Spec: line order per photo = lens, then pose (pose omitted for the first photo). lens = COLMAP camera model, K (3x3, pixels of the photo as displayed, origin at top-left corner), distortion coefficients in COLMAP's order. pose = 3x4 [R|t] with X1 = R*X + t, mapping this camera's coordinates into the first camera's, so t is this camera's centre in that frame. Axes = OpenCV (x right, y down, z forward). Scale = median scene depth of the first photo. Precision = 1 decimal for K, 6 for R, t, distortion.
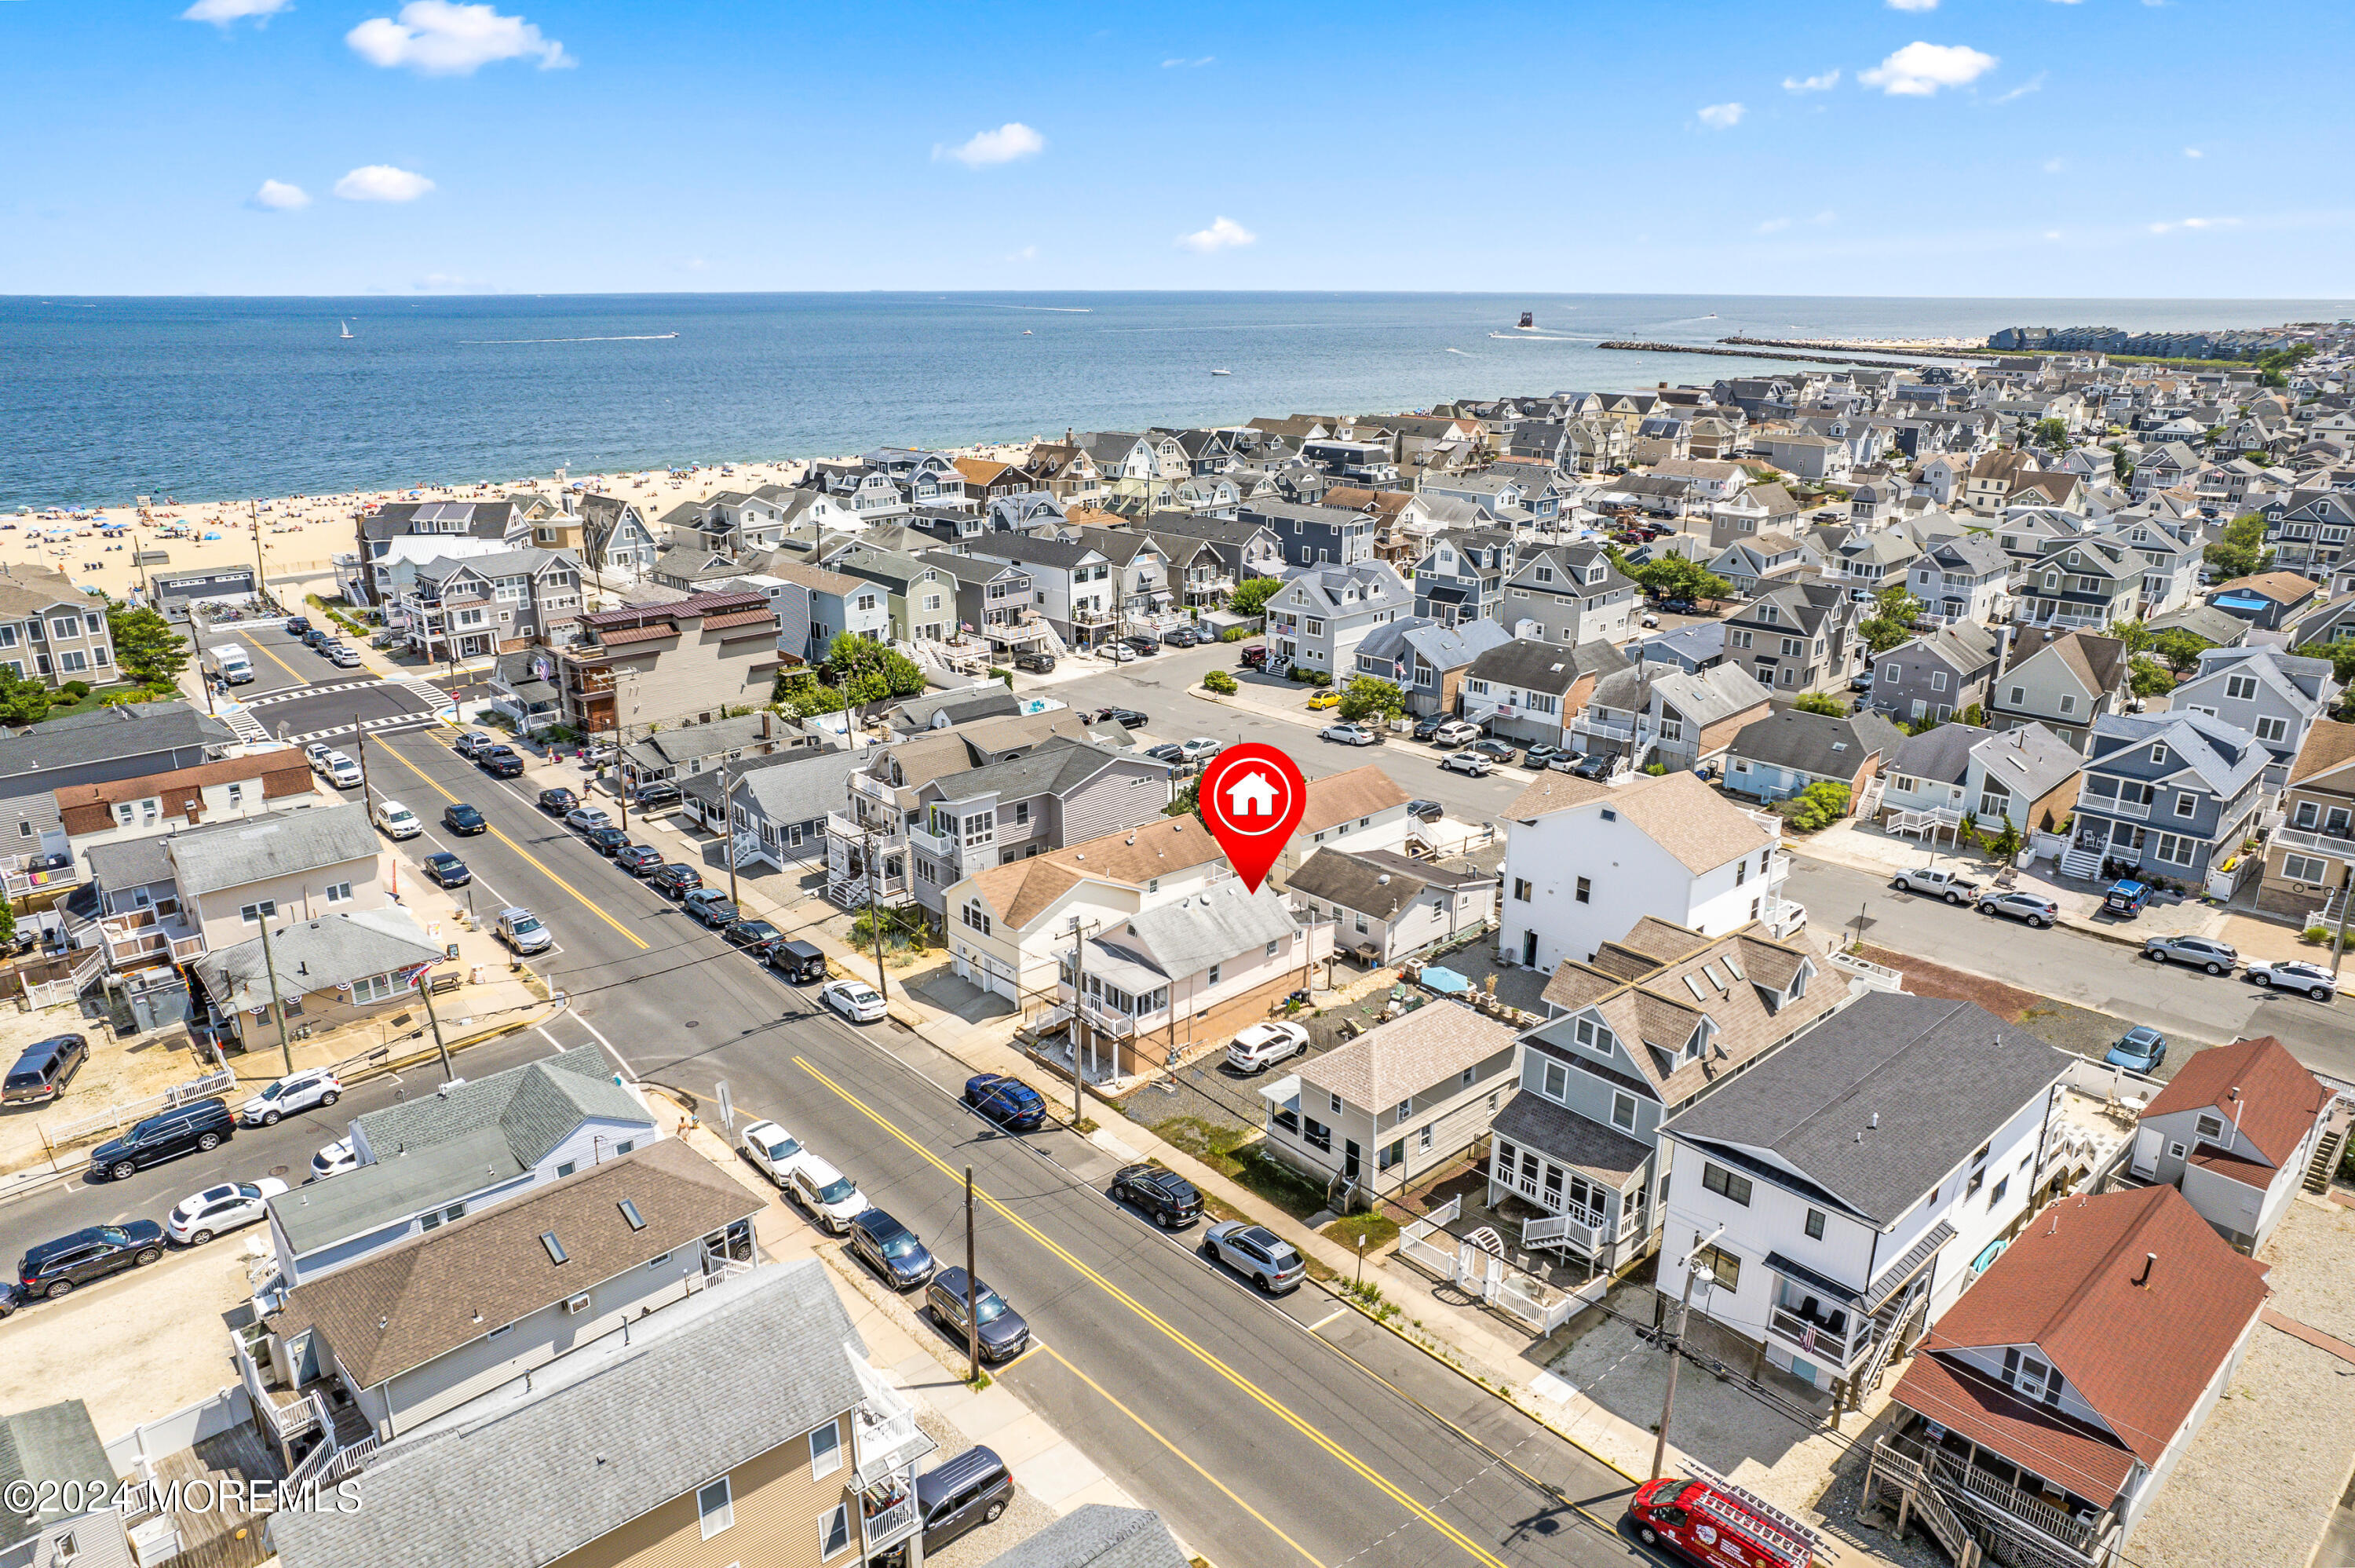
lens RADIAL K [[1539.1, 0, 1178.9], [0, 1539.1, 784.2], [0, 0, 1]] dist [-0.071336, 0.068023]
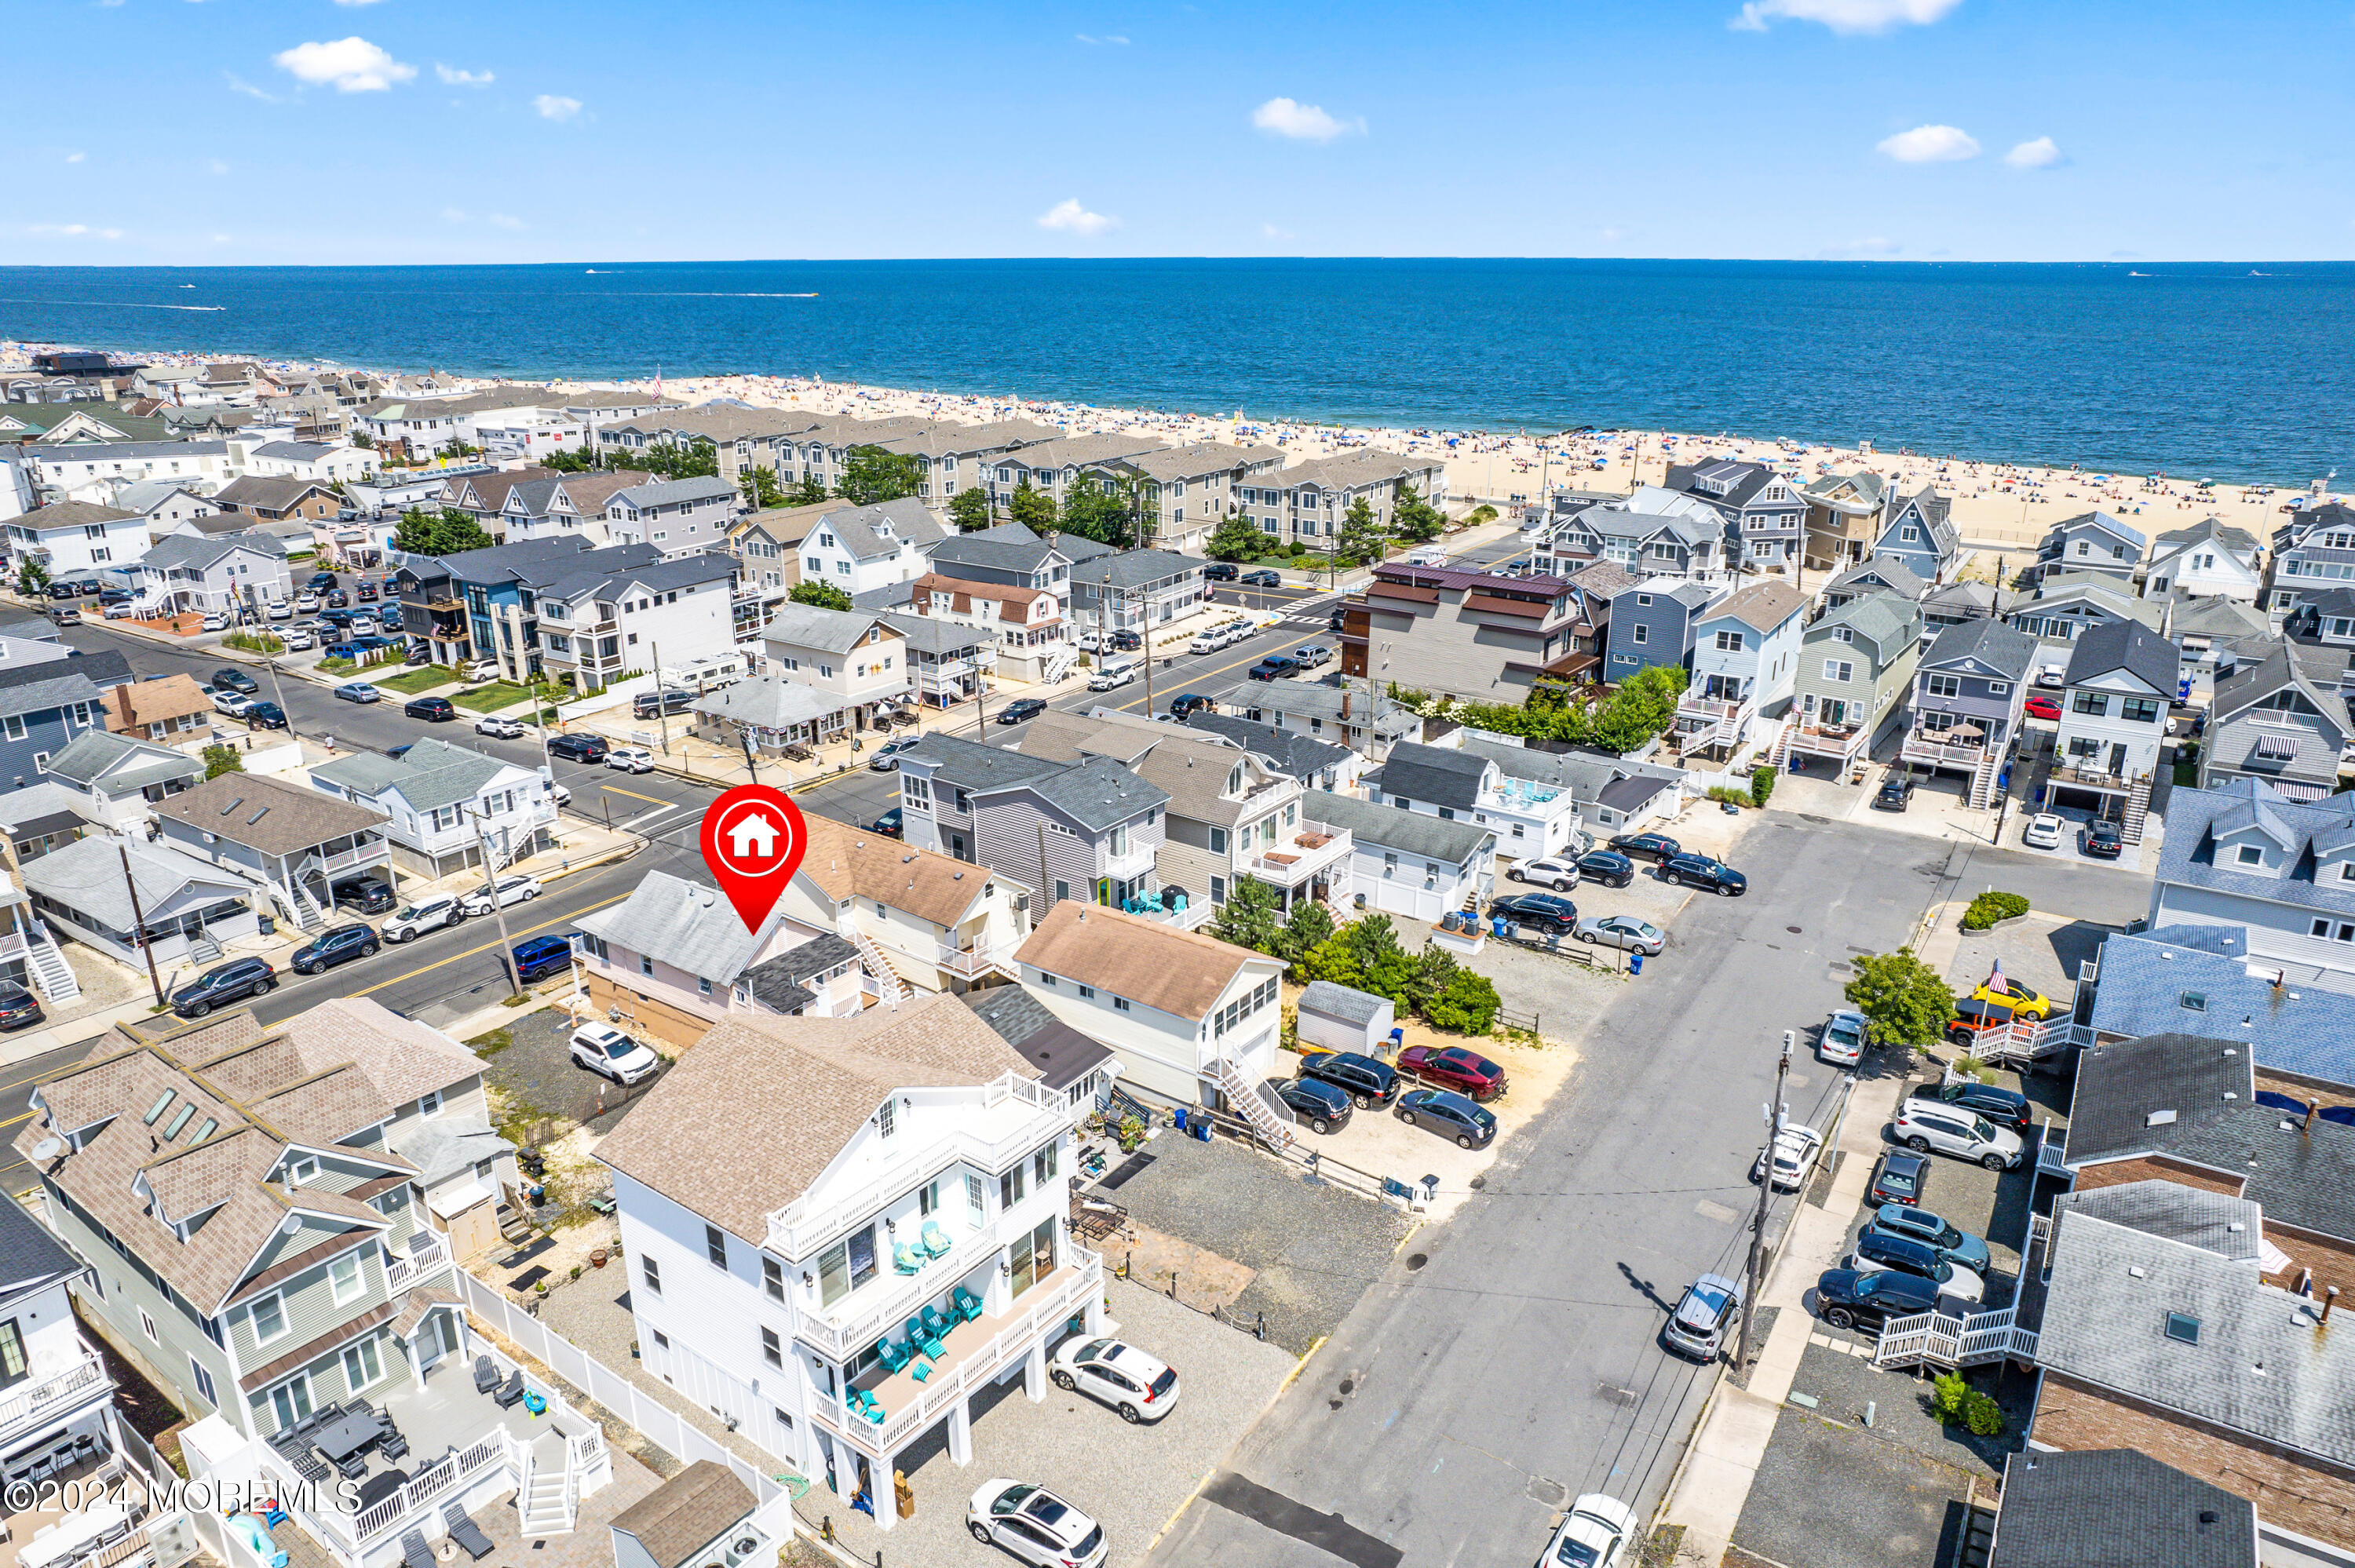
lens RADIAL K [[1553.7, 0, 1178.3], [0, 1553.7, 785.3], [0, 0, 1]] dist [-0.073038, 0.070291]
pose [[0.207361, 0.319189, -0.924727, 0.525289], [-0.302366, 0.919899, 0.249720, -0.175400], [0.930364, 0.227823, 0.287263, 0.575039]]
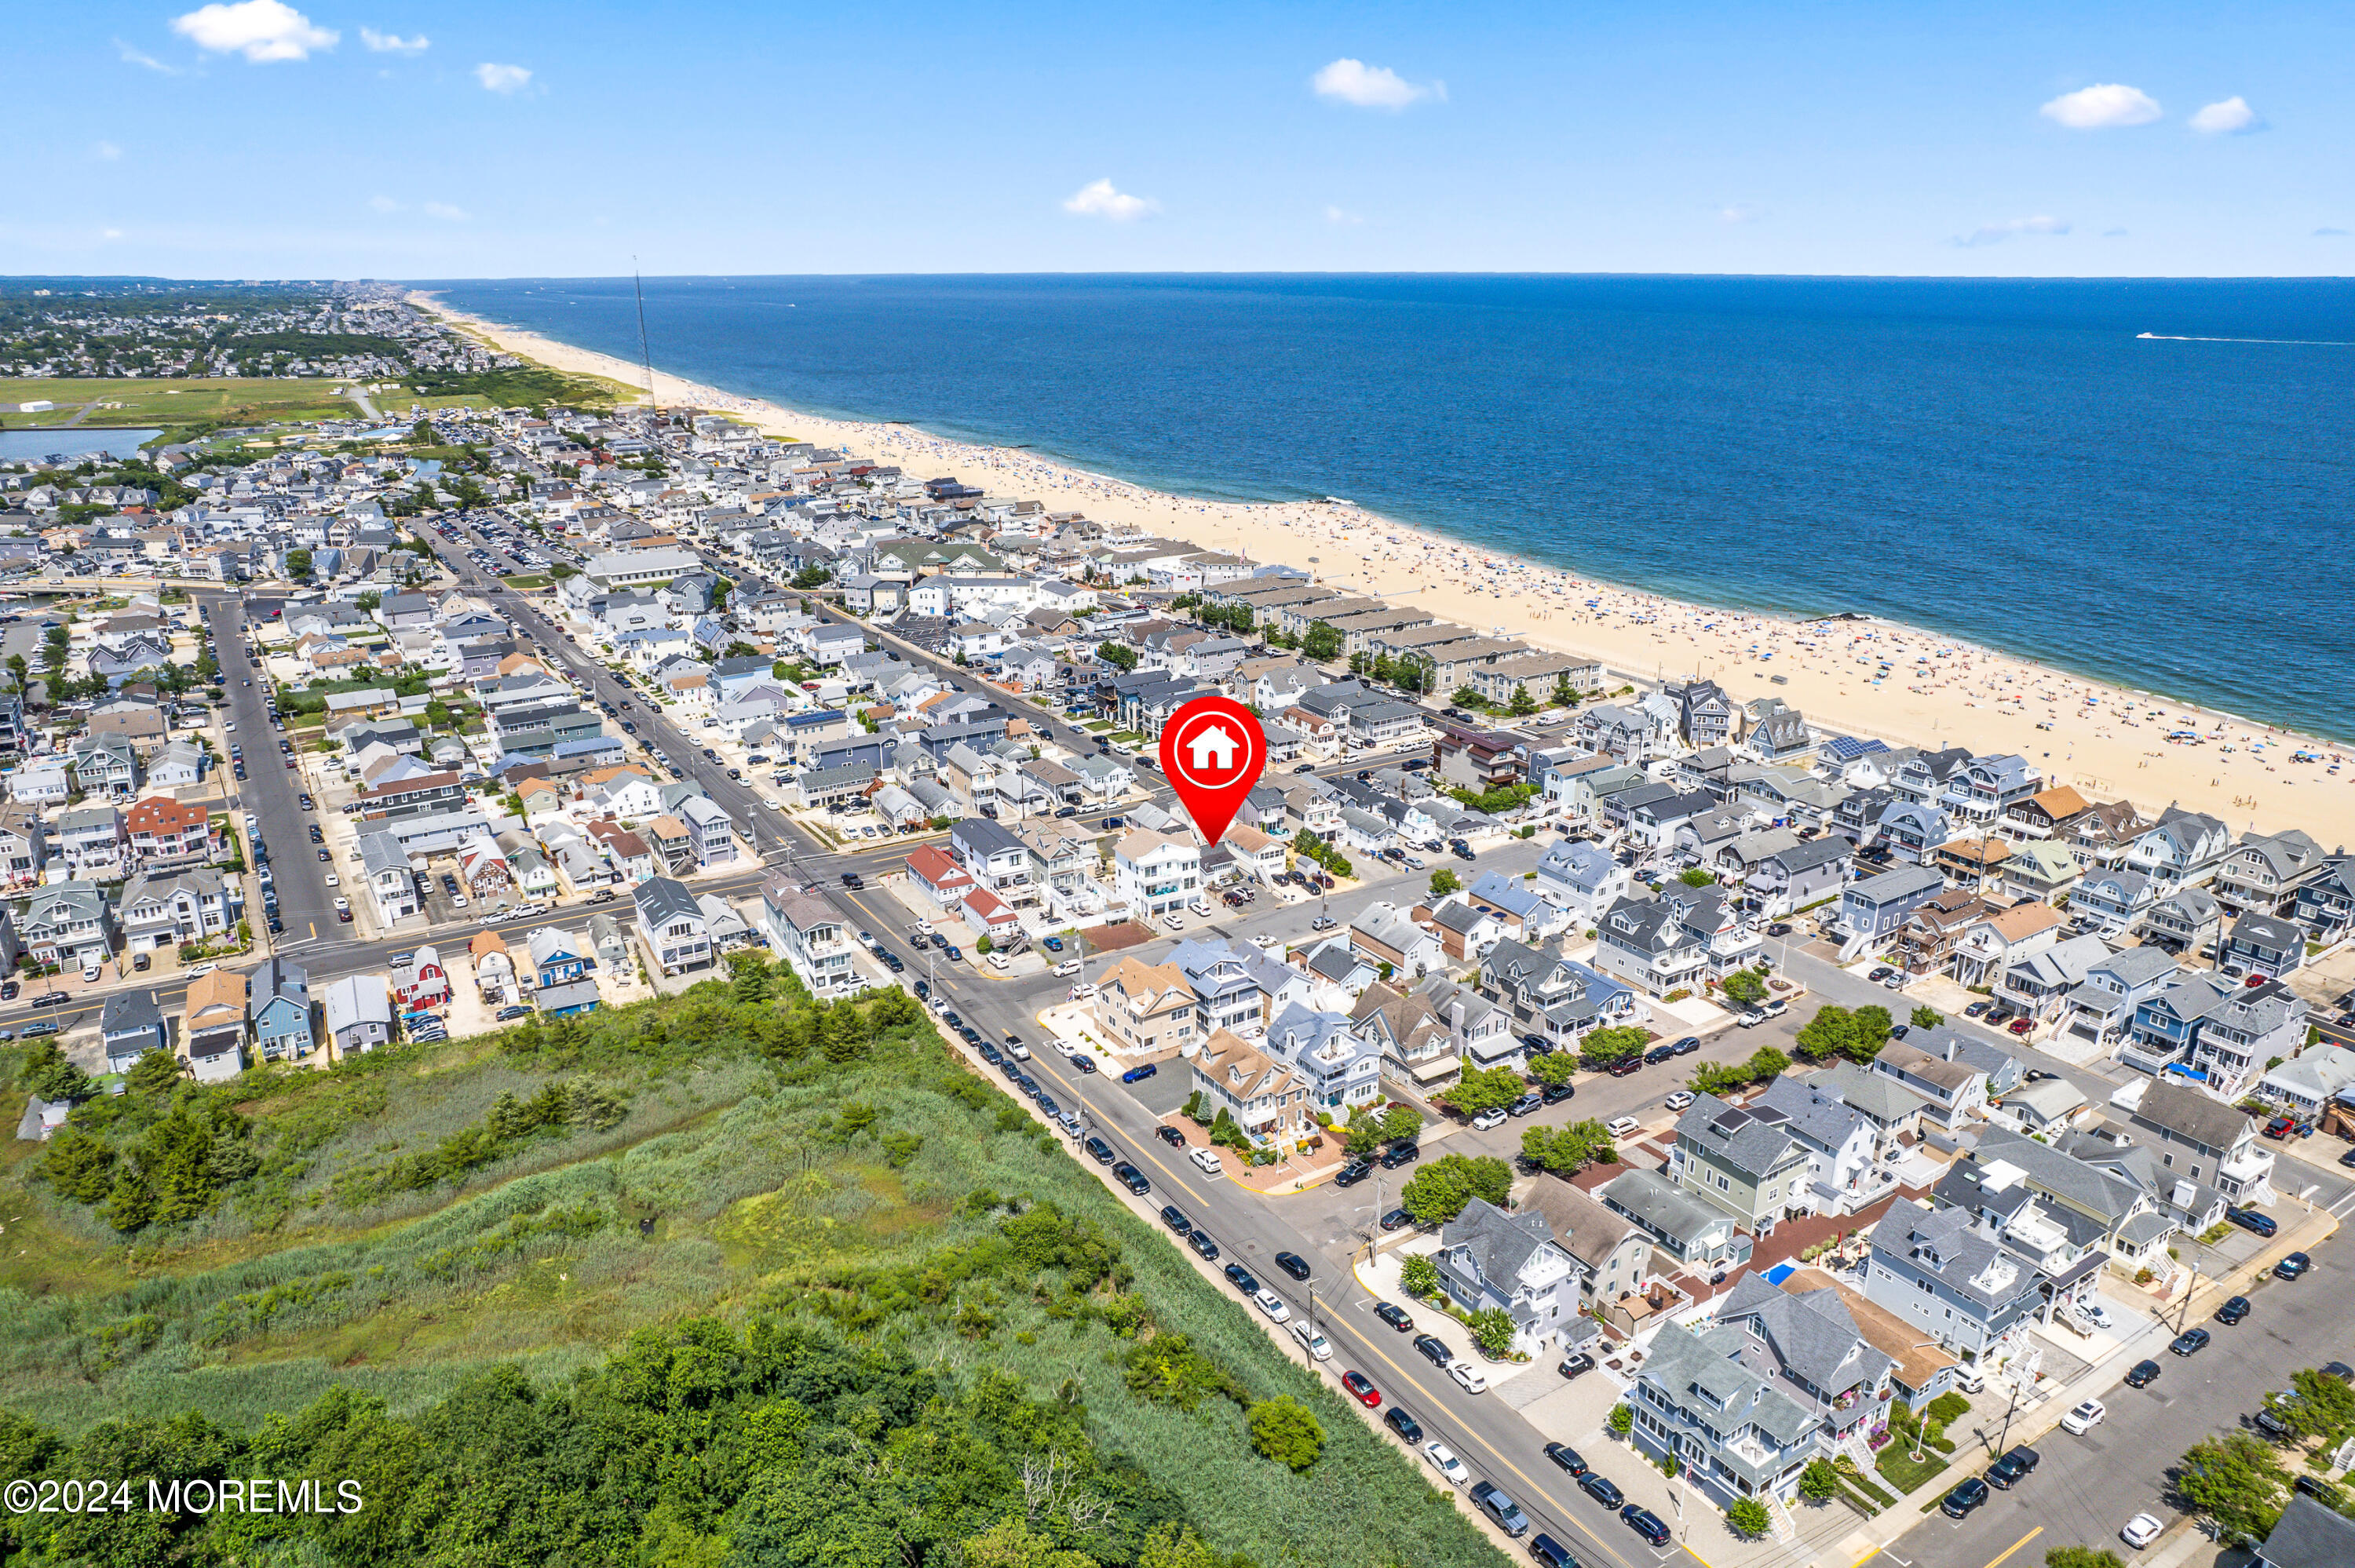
lens RADIAL K [[1568.4, 0, 1177.5], [0, 1568.4, 784.0], [0, 0, 1]] dist [-0.069892, 0.064069]
pose [[-0.216675, 0.309891, -0.925754, 1.944741], [-0.301907, 0.880526, 0.365413, -0.767027], [0.928388, 0.358667, -0.097229, 0.805260]]
